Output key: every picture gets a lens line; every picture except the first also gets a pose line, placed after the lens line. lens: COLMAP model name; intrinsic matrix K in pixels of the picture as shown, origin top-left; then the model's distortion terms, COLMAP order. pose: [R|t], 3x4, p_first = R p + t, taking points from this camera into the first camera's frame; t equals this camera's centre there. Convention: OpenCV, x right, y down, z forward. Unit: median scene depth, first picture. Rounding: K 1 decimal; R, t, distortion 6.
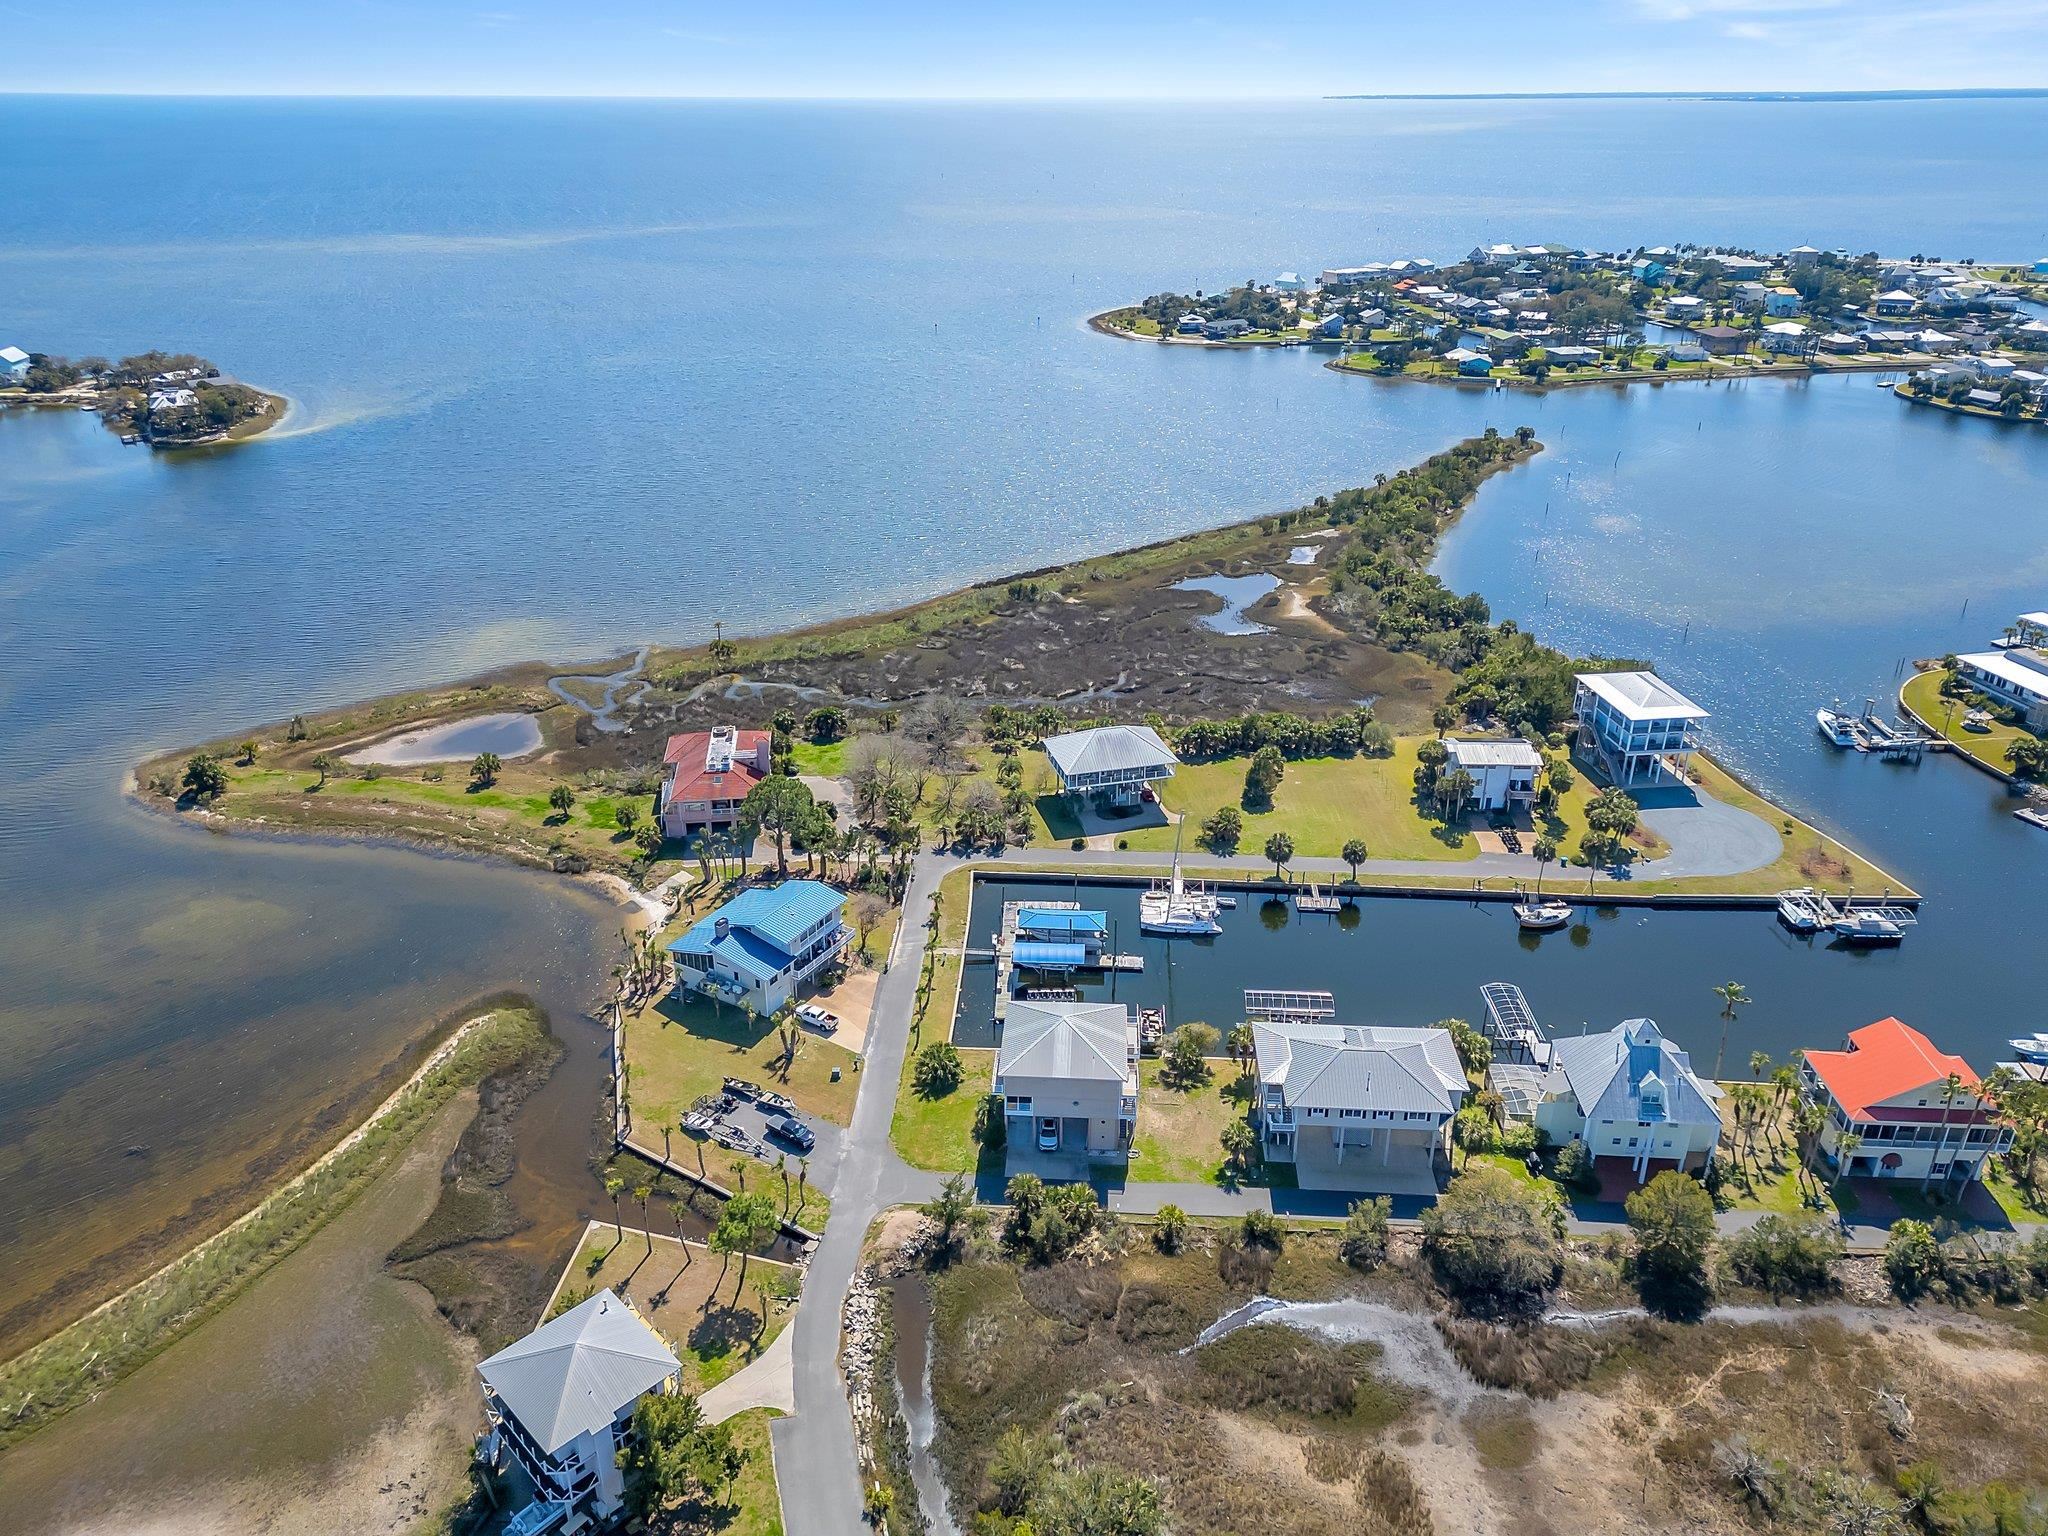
lens RADIAL K [[1448.9, 0, 1024.0], [0, 1448.9, 768.0], [0, 0, 1]] dist [0.071590, -0.060056]
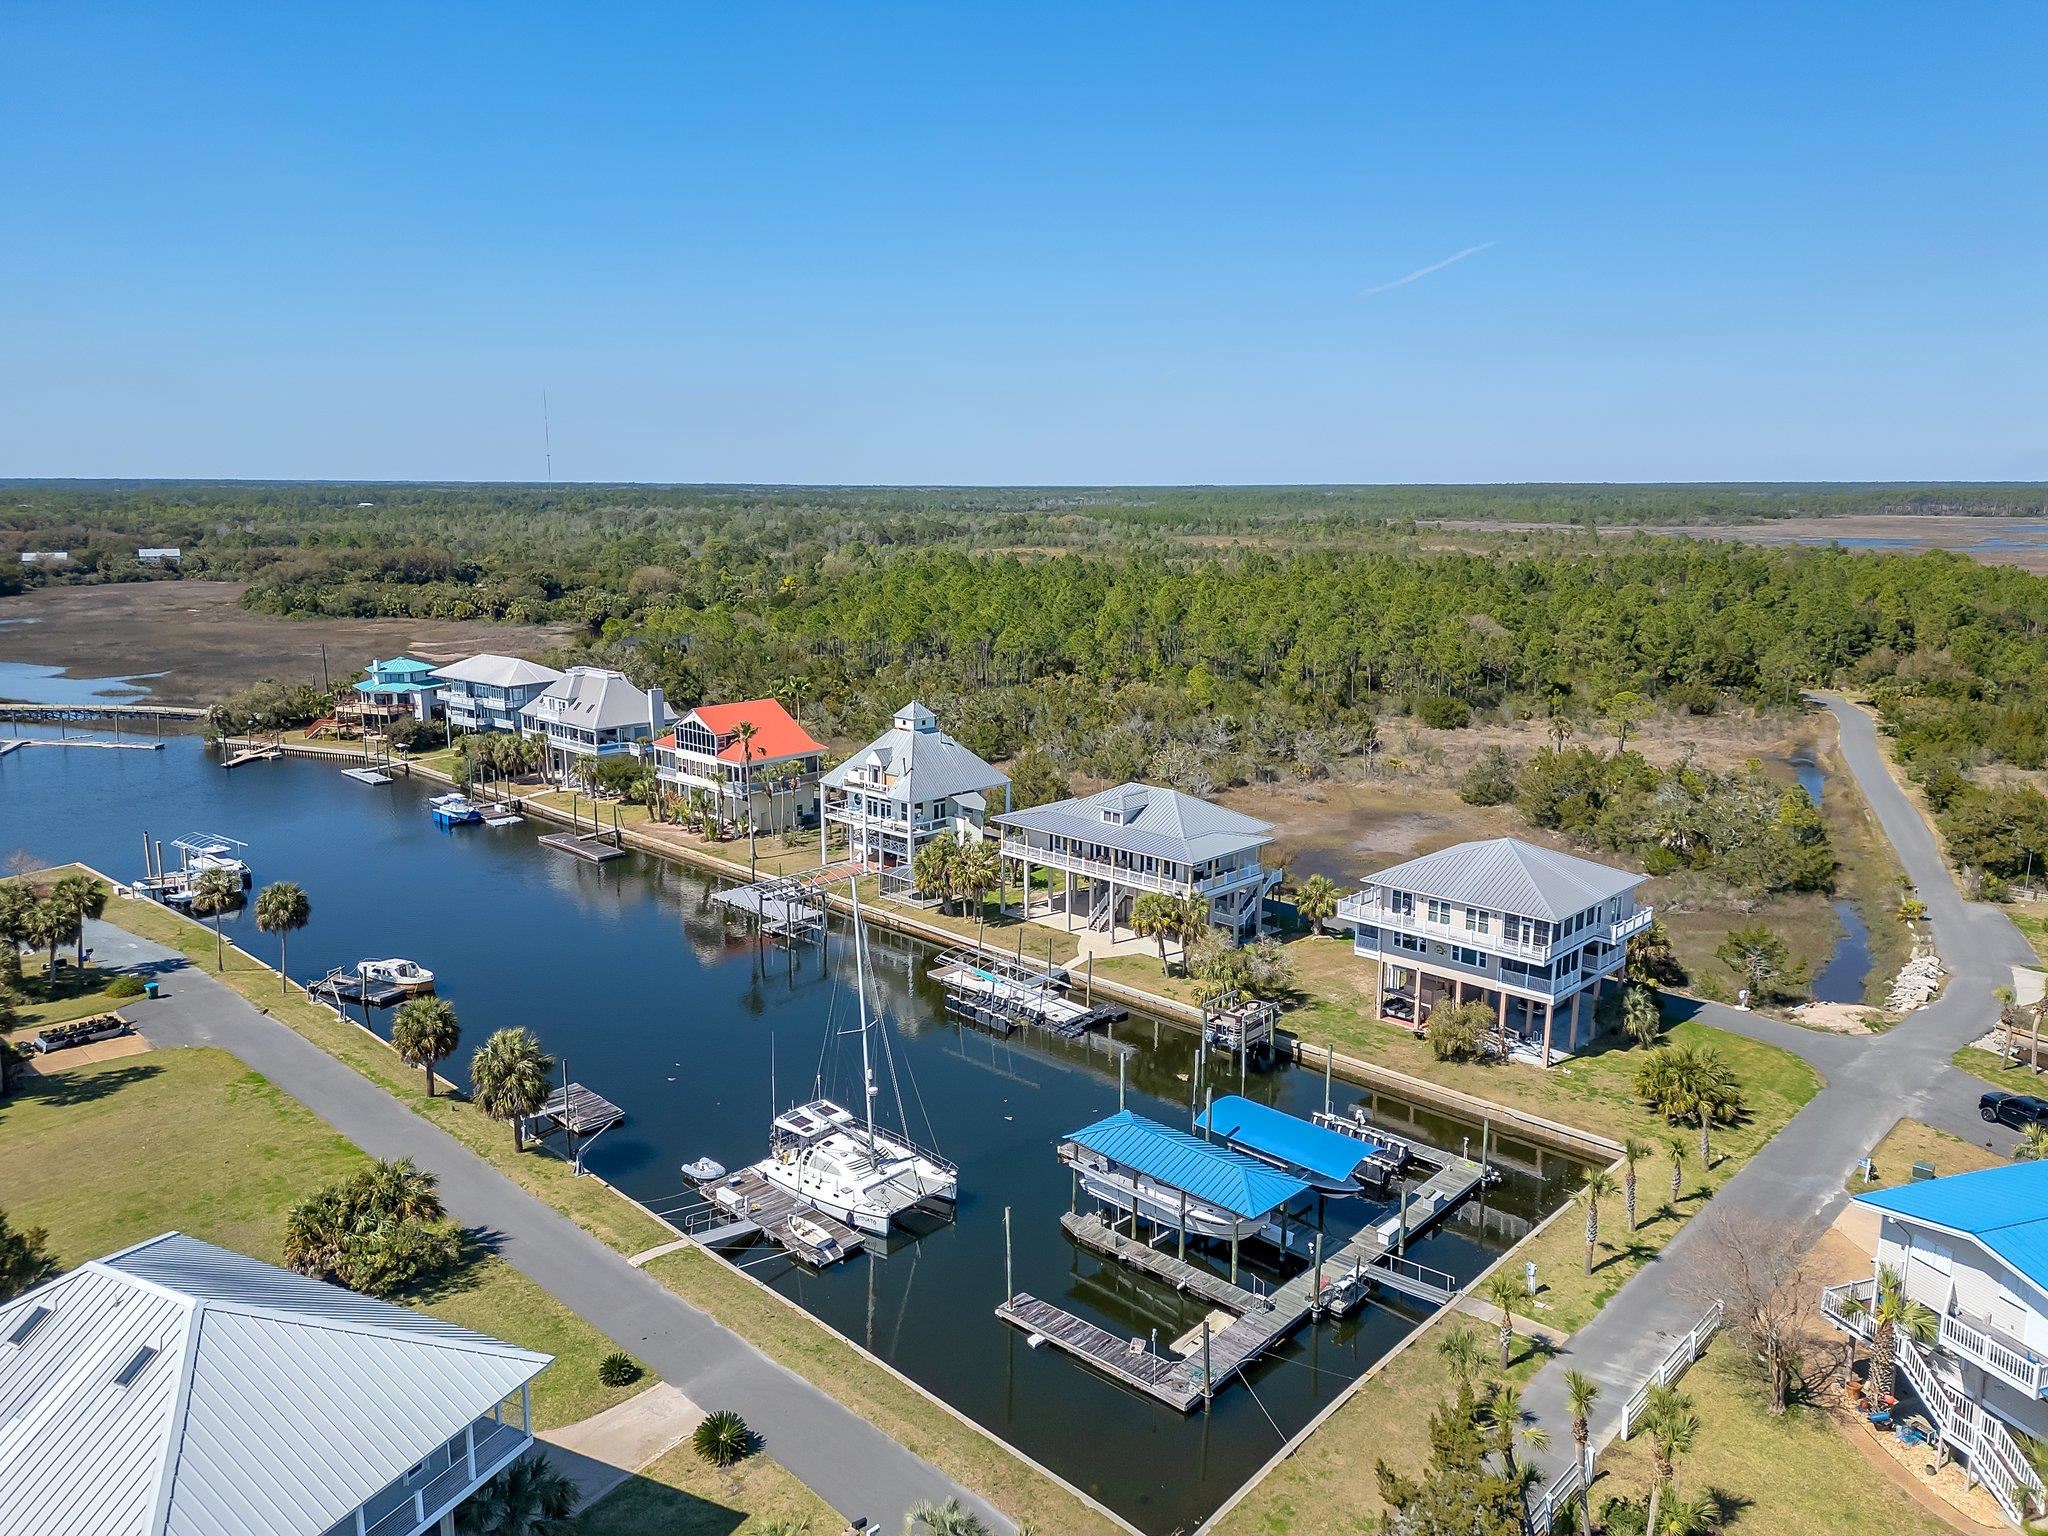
lens RADIAL K [[1420.0, 0, 1024.0], [0, 1420.0, 768.0], [0, 0, 1]] dist [0.059898, -0.004231]
pose [[-0.754073, -0.129200, 0.643957, -0.229015], [0.279730, 0.823912, 0.492869, -0.237596], [-0.594243, 0.551794, -0.585149, 1.624629]]
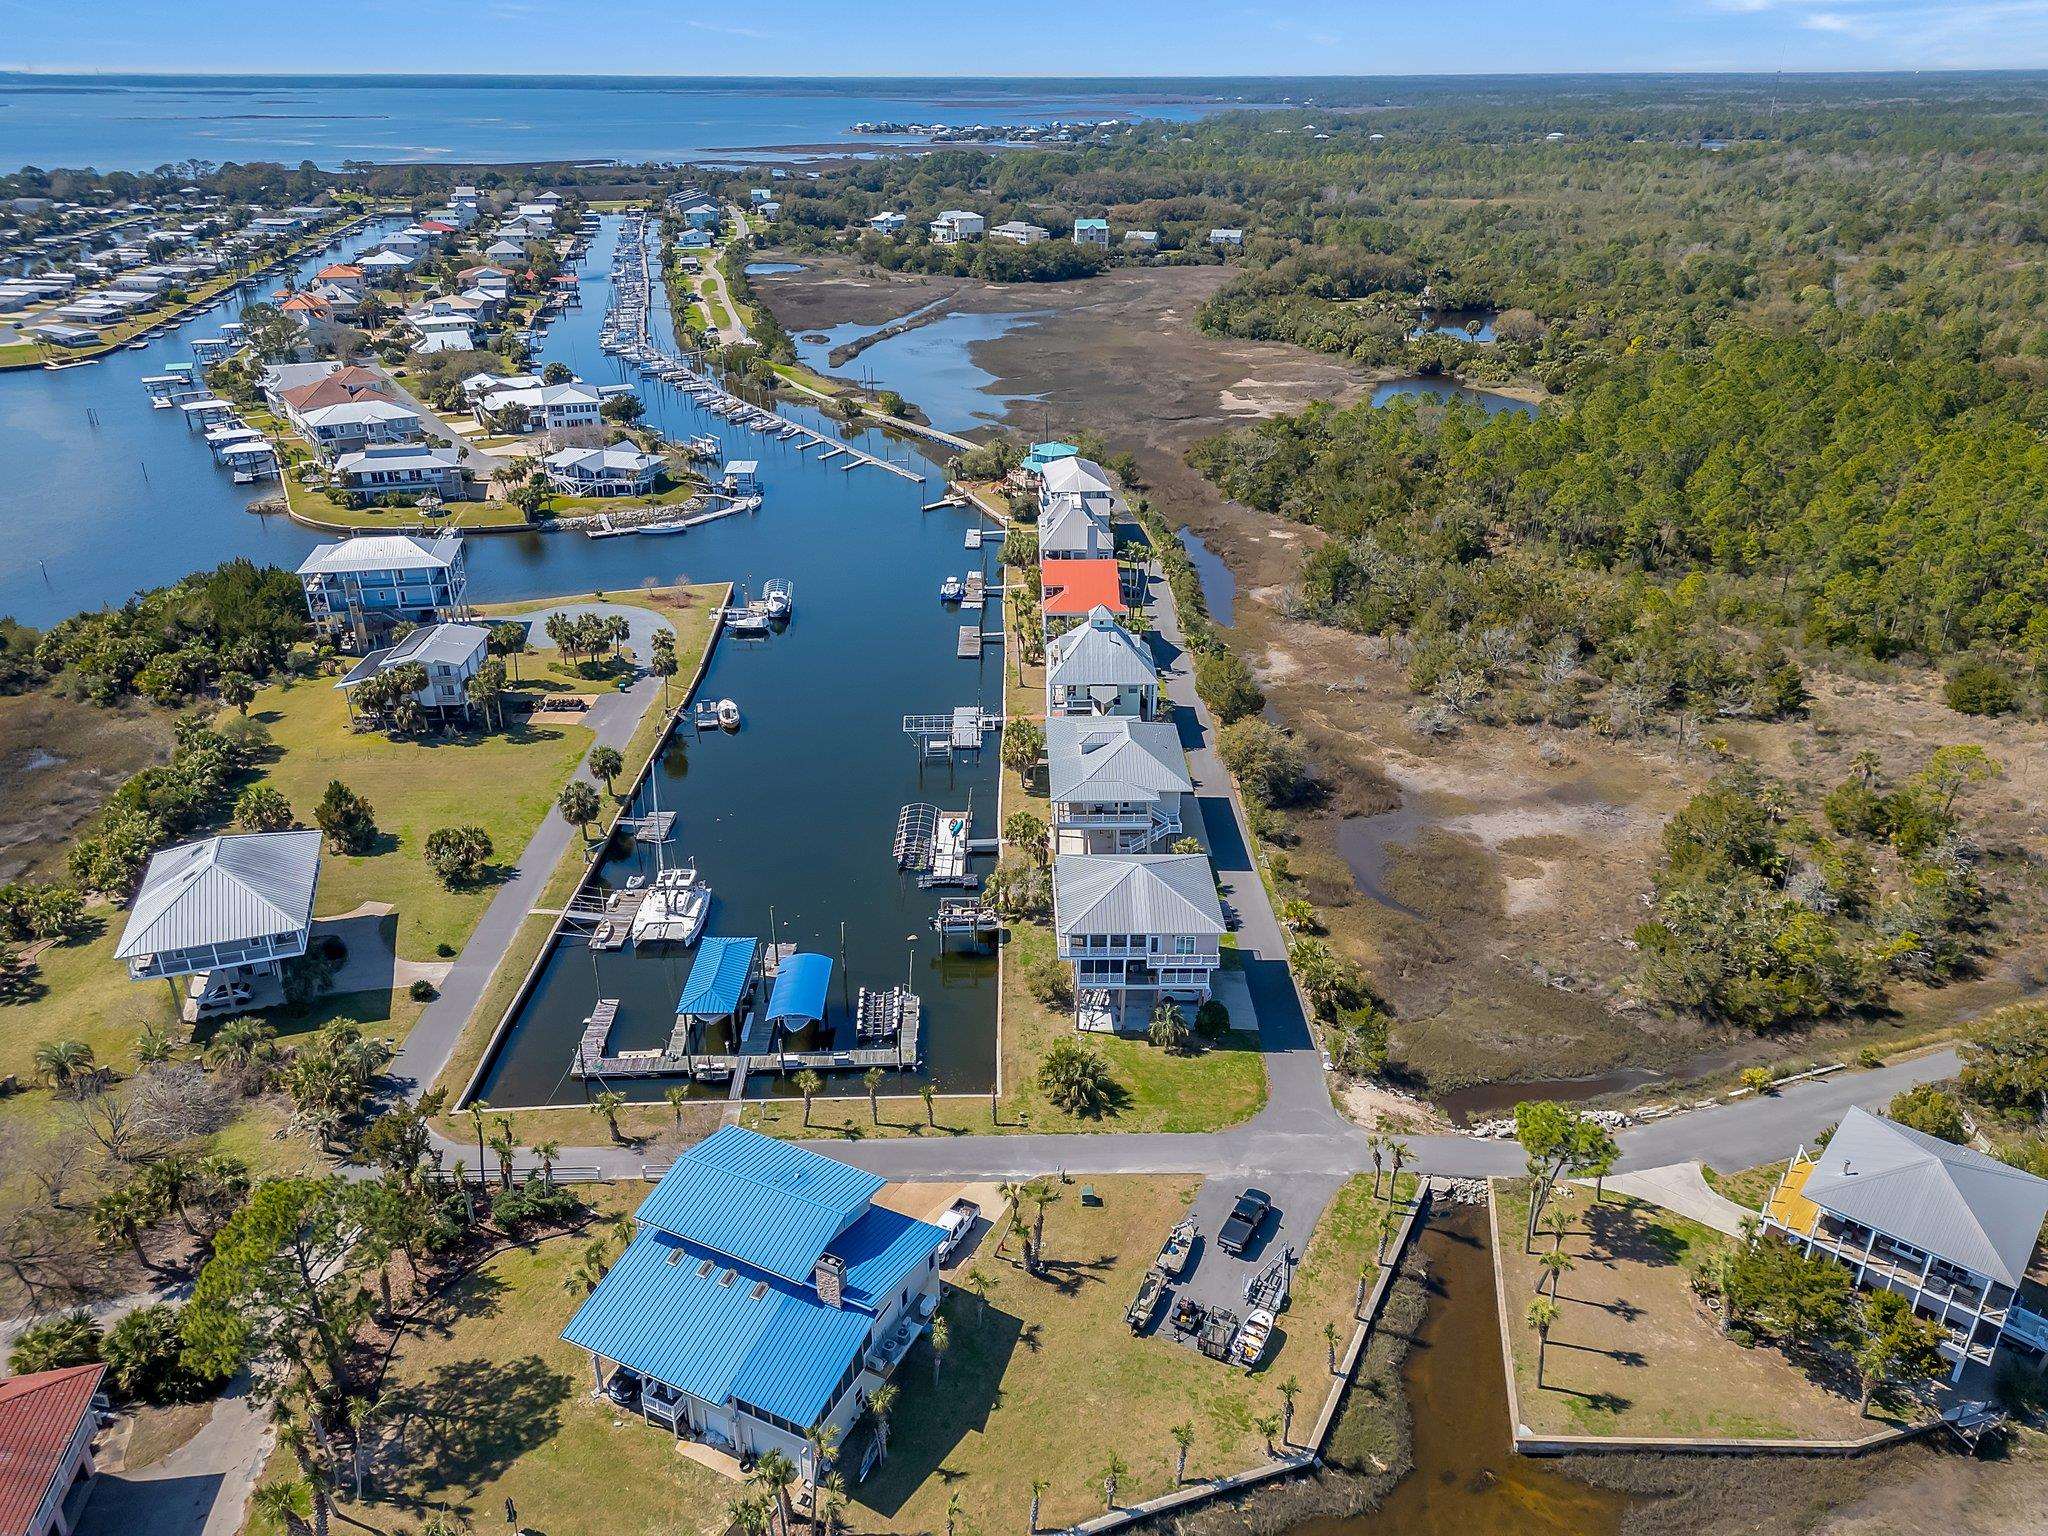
lens RADIAL K [[1448.9, 0, 1024.0], [0, 1448.9, 768.0], [0, 0, 1]] dist [0.071590, -0.060056]
pose [[-0.072190, -0.423956, 0.902801, -0.732446], [0.423170, 0.806635, 0.412634, -0.249077], [-0.903170, 0.411826, 0.121175, 1.038561]]
